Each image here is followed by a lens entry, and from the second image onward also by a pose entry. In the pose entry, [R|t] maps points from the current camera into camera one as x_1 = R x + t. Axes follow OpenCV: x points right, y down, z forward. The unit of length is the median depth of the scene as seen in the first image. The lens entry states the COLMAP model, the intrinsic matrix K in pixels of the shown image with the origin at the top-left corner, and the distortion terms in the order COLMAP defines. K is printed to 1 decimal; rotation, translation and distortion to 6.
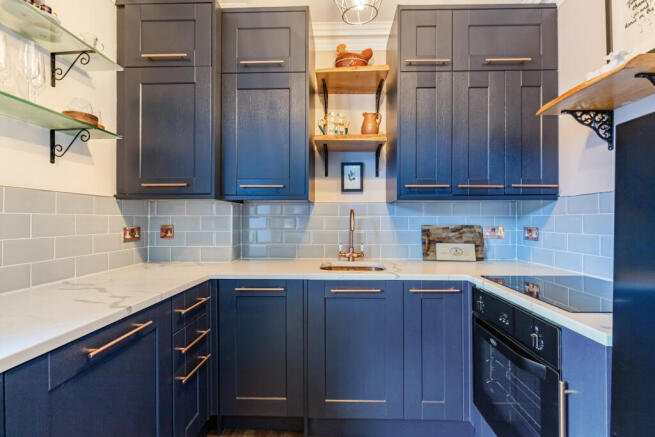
lens RADIAL K [[293.6, 0, 329.9], [0, 293.6, 217.9], [0, 0, 1]] dist [0.000281, -0.000762]
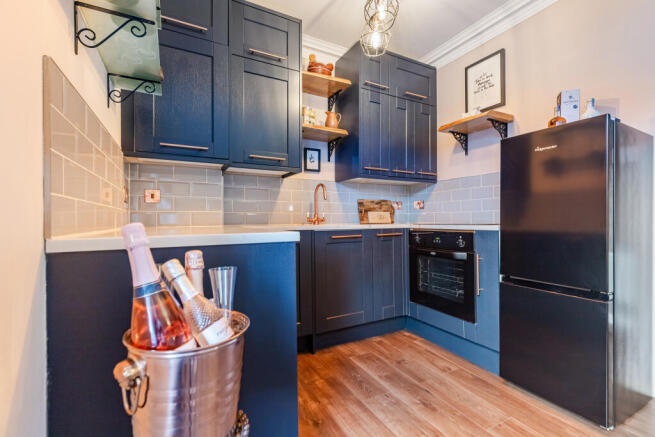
lens RADIAL K [[293.6, 0, 329.9], [0, 293.6, 217.9], [0, 0, 1]] dist [0.000281, -0.000762]
pose [[0.863158, -0.003633, 0.504920, -0.532609], [0.004030, 0.999992, 0.000306, 0.118728], [-0.504917, 0.001770, 0.863166, -0.139863]]
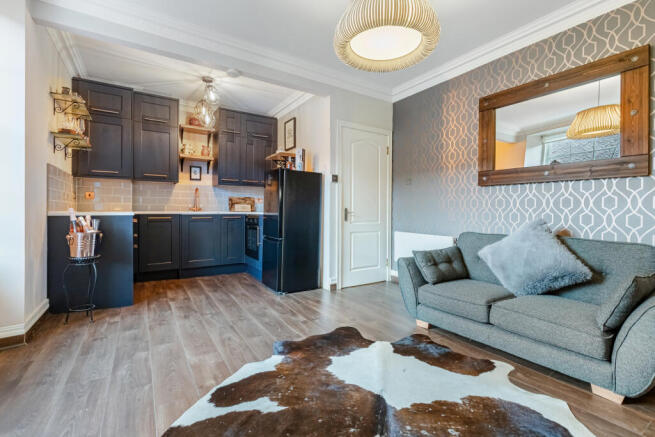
lens RADIAL K [[300.3, 0, 333.8], [0, 300.3, 210.1], [0, 0, 1]] dist [-0.001585, -0.000433]
pose [[0.817260, 0.002724, 0.576263, -0.380566], [-0.007739, 0.999951, 0.006248, 0.113945], [-0.576217, -0.009566, 0.817241, -1.442423]]
